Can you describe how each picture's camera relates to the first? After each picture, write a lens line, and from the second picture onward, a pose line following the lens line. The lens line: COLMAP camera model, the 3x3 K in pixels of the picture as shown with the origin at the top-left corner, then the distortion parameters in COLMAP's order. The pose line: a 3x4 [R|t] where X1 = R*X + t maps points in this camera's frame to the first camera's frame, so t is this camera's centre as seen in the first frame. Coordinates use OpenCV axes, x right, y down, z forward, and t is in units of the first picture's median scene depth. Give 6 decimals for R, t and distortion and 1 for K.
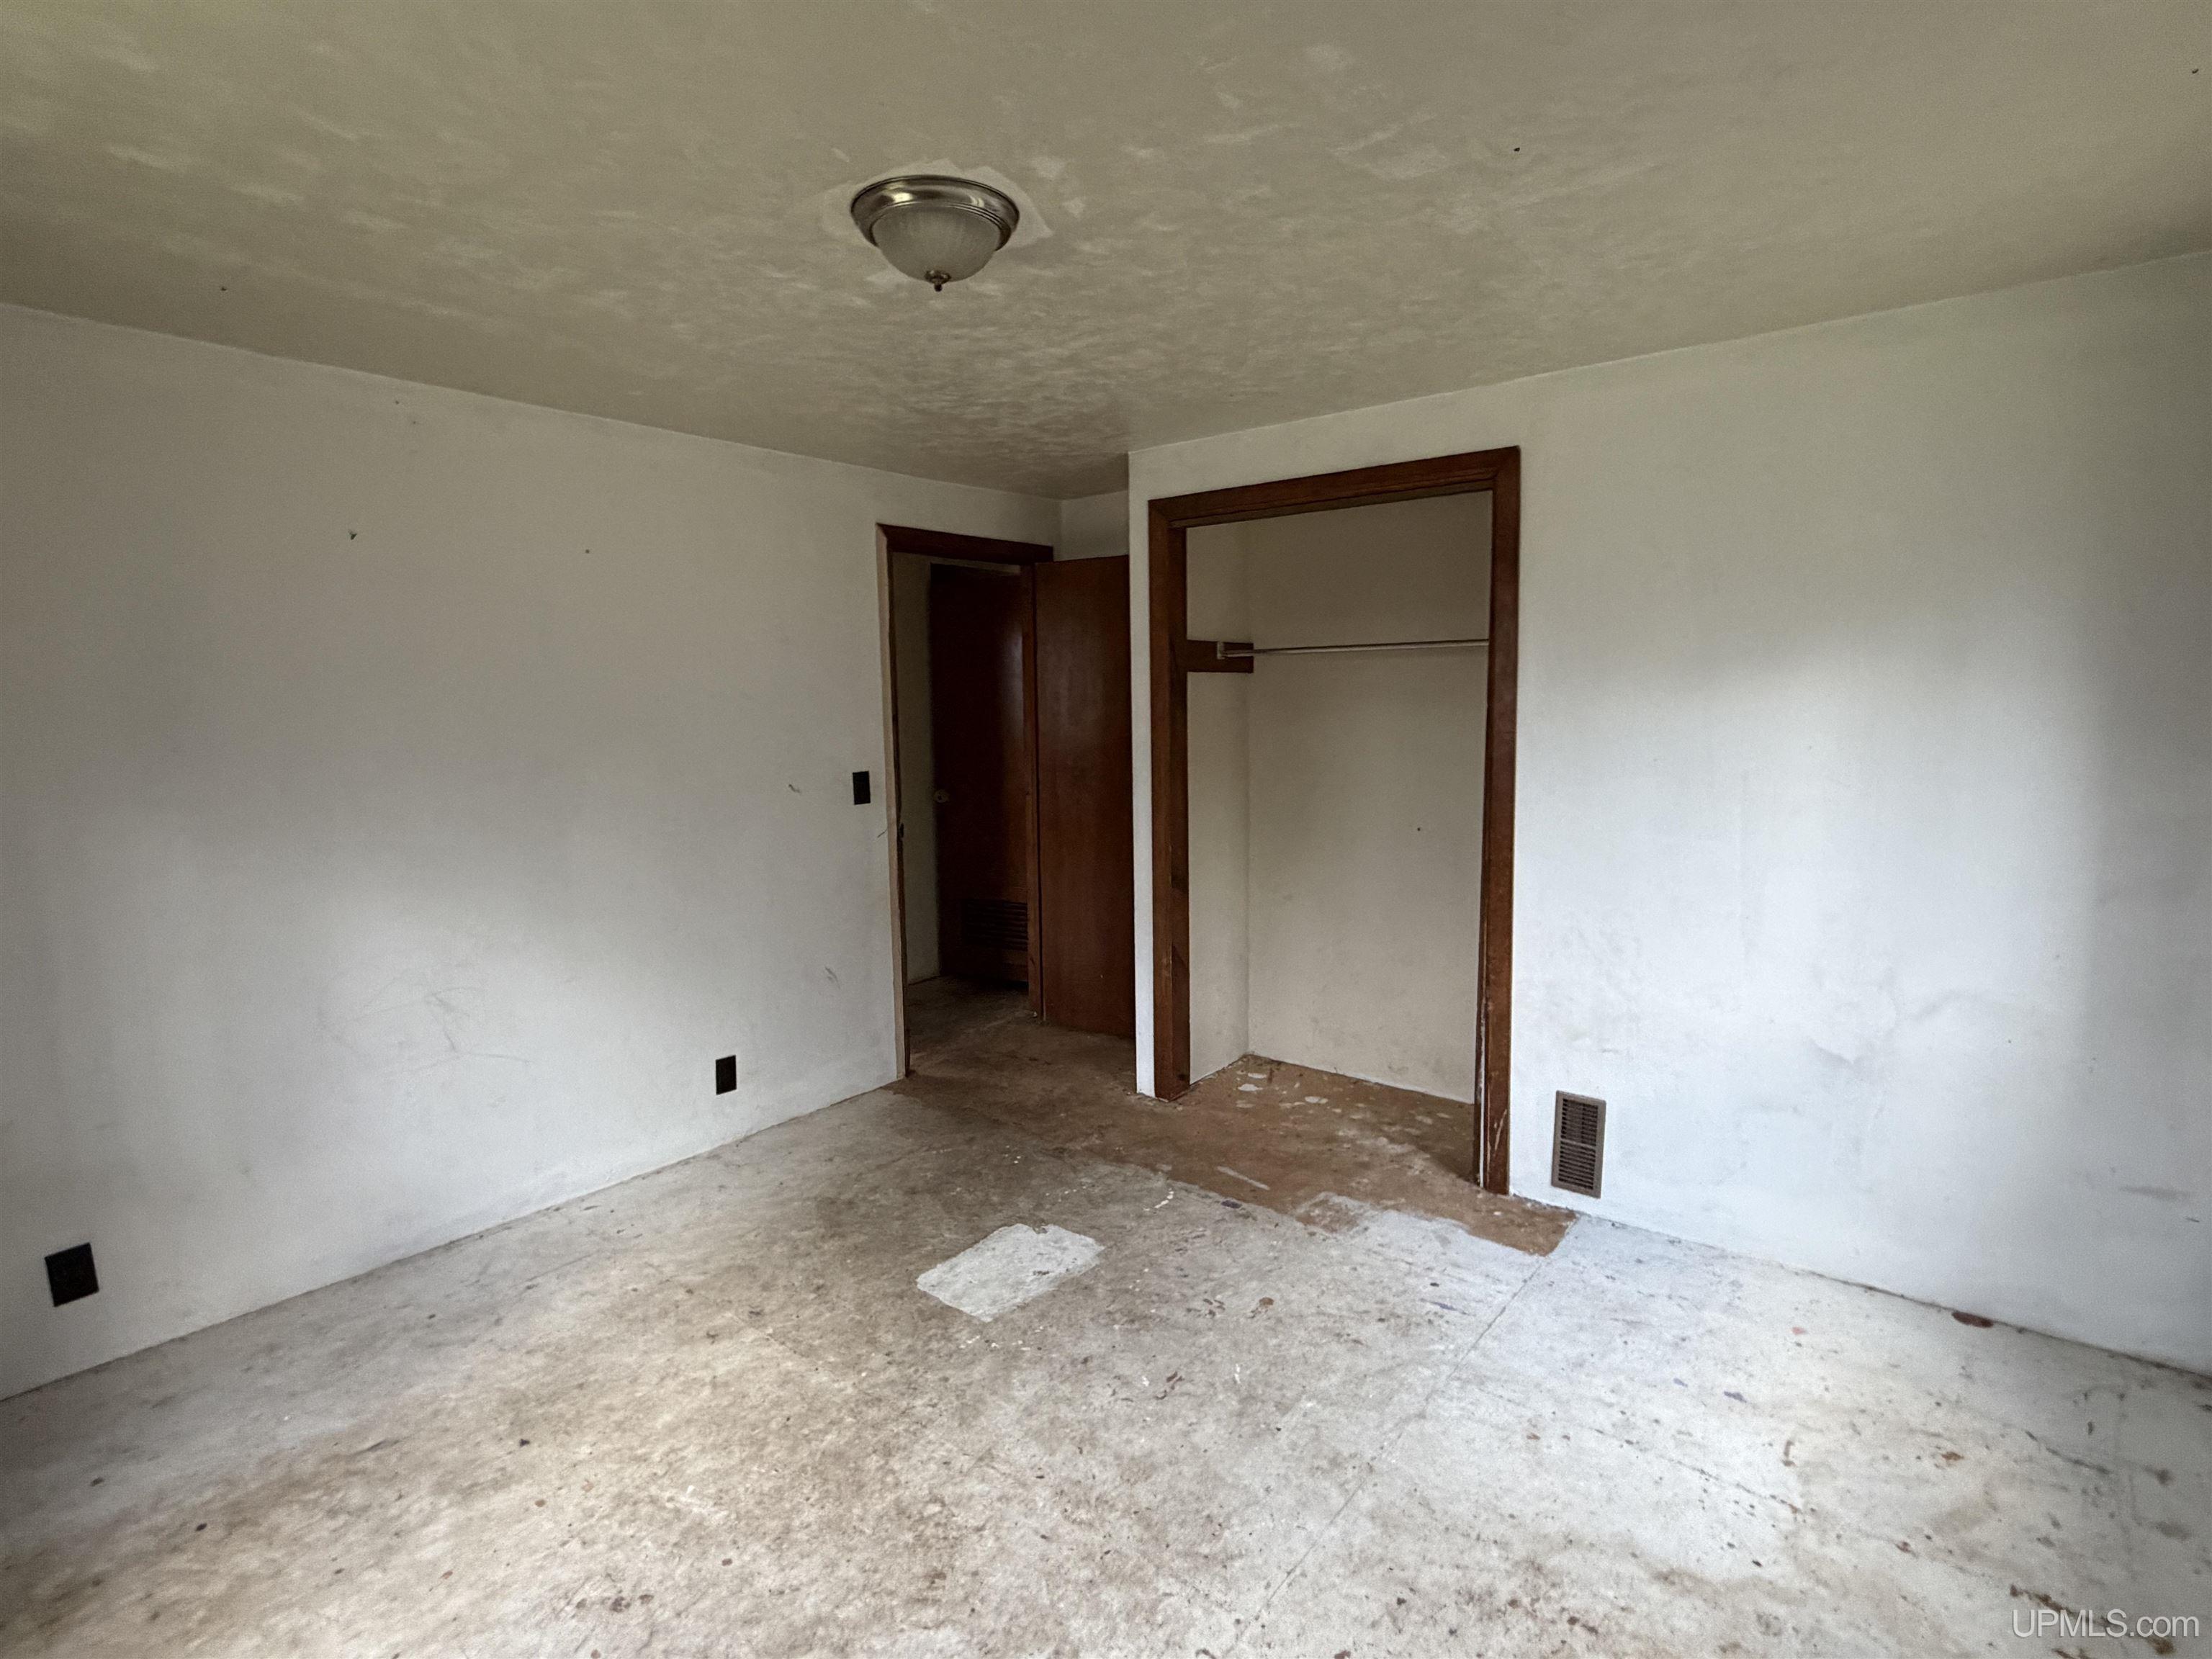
lens RADIAL K [[1116.6, 0, 1106.5], [0, 1116.6, 829.0], [0, 0, 1]] dist [-0.003227, 0.001578]
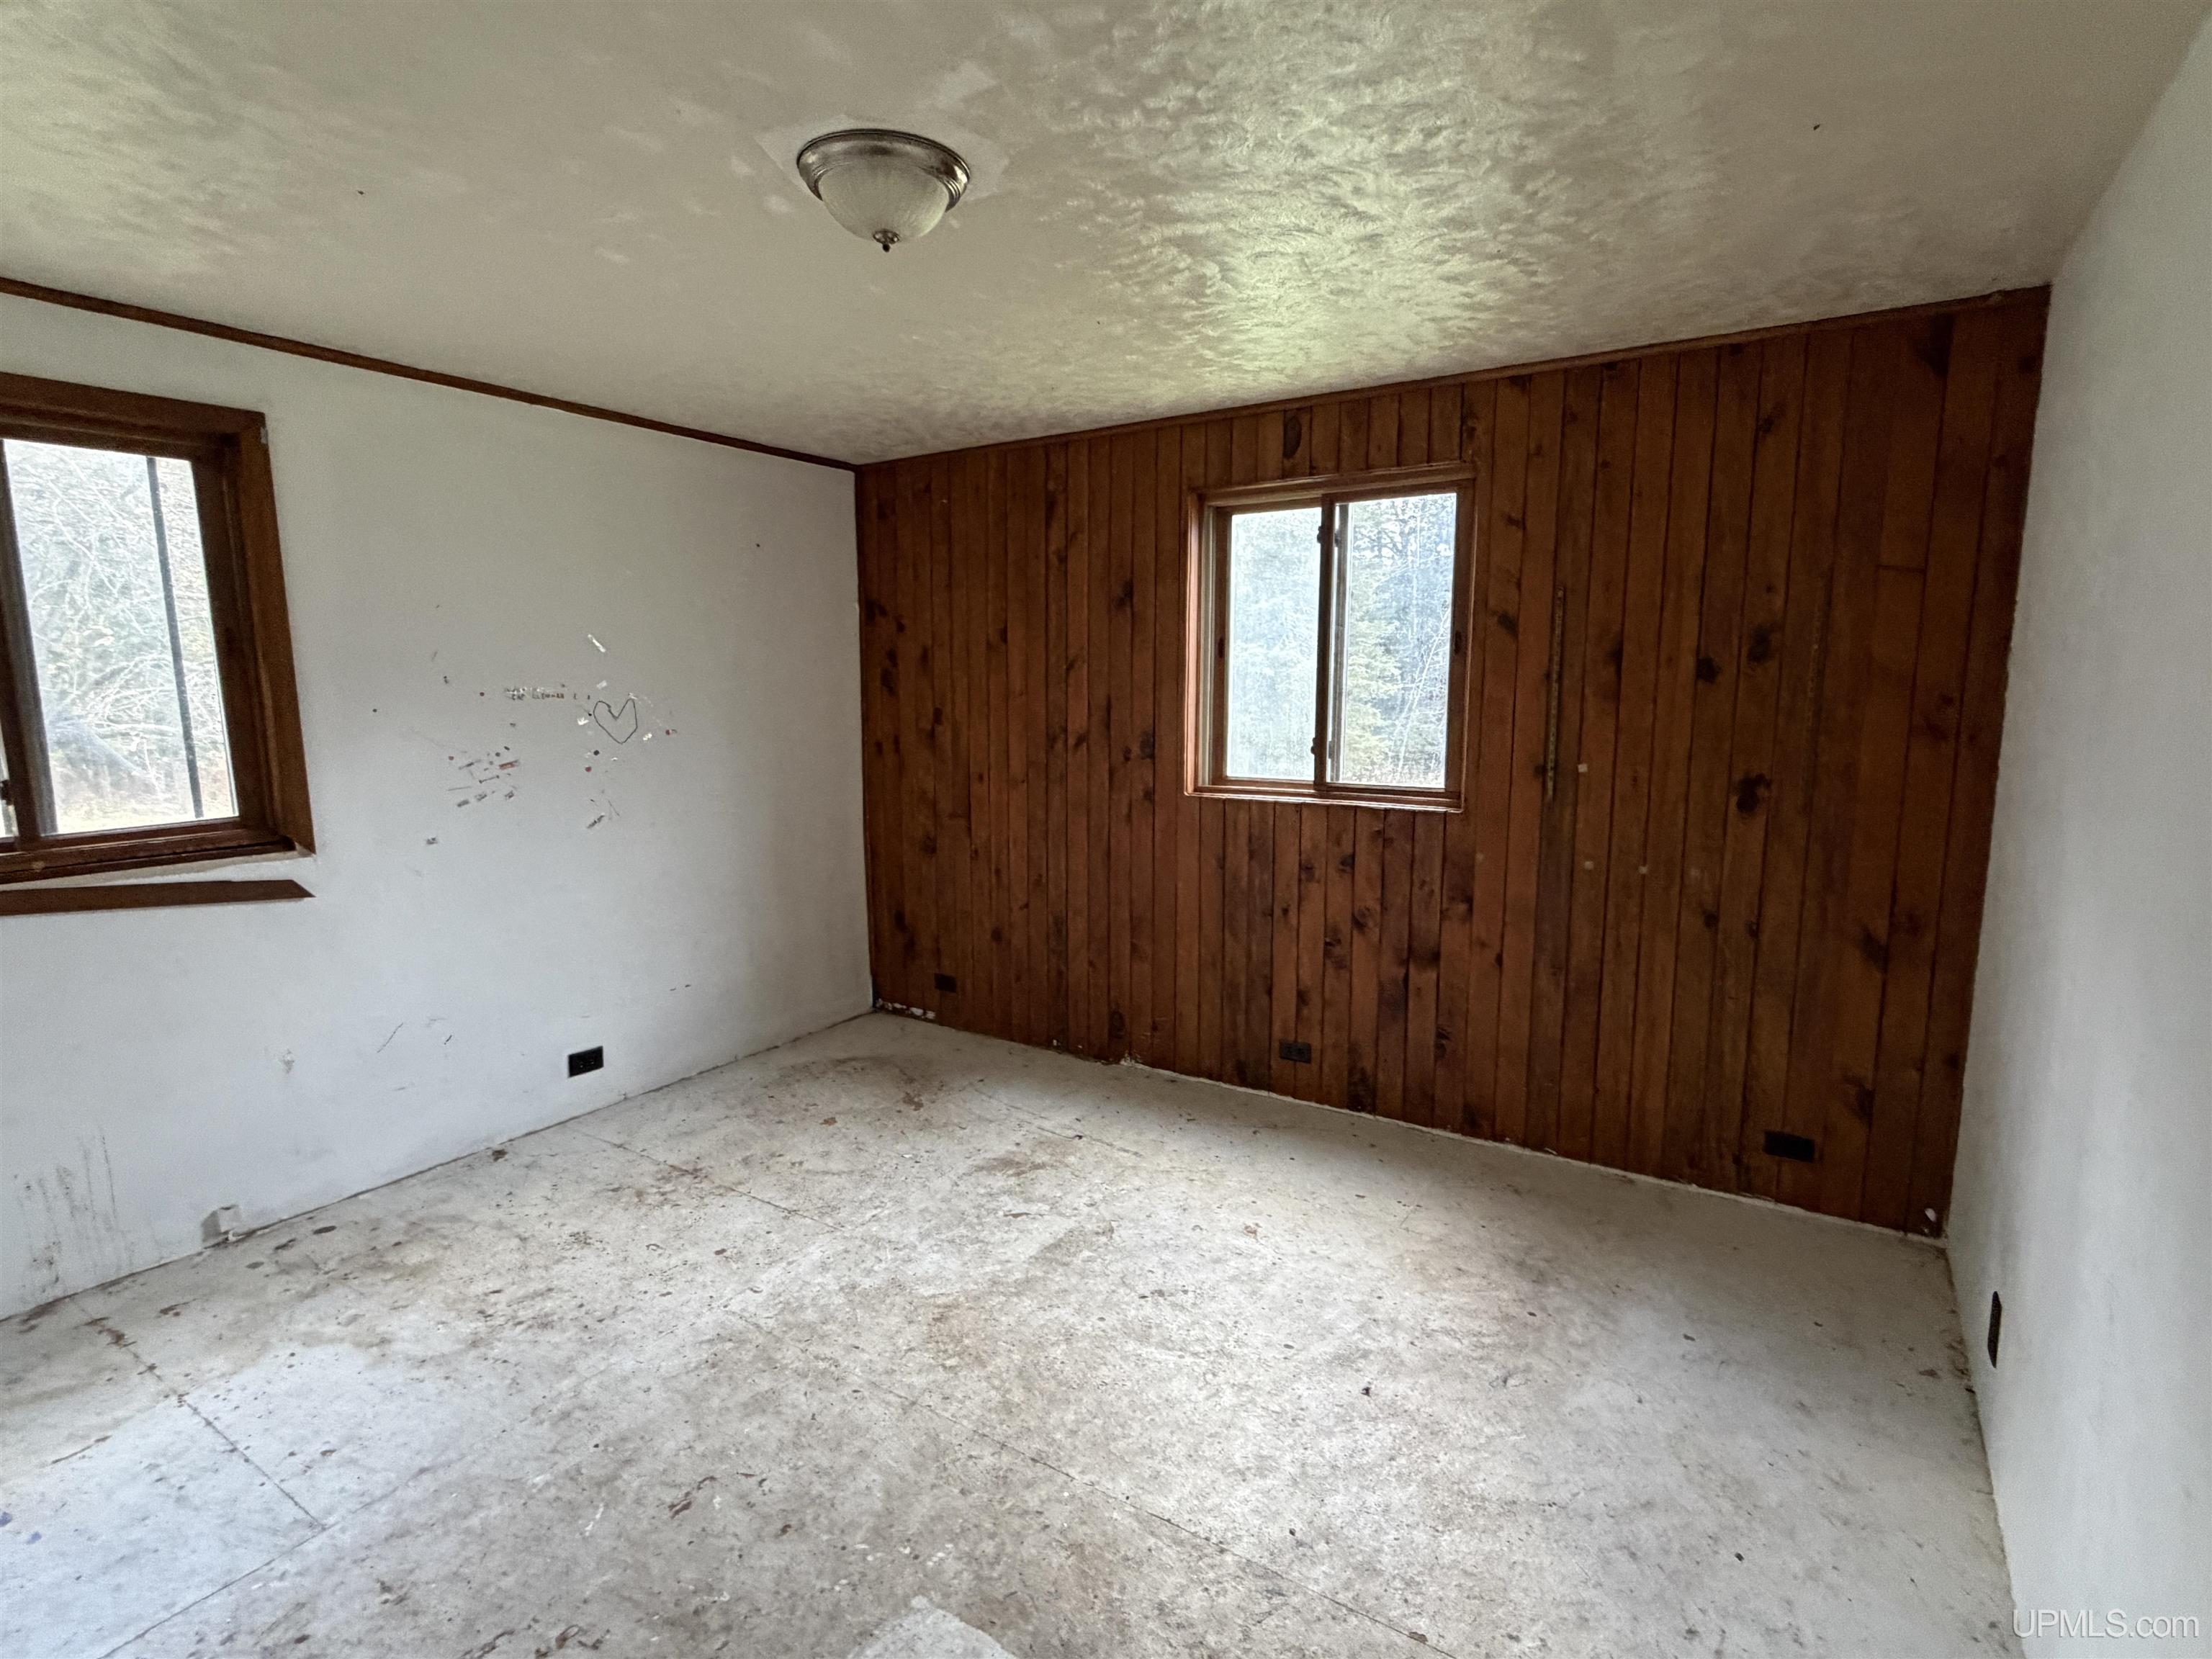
lens RADIAL K [[1116.6, 0, 1105.9], [0, 1116.6, 827.8], [0, 0, 1]] dist [-0.003227, 0.001578]
pose [[-0.994191, 0.029249, -0.103581, -0.202364], [0.001742, 0.966616, 0.256223, -0.222199], [0.107617, 0.254554, -0.961052, 1.912719]]
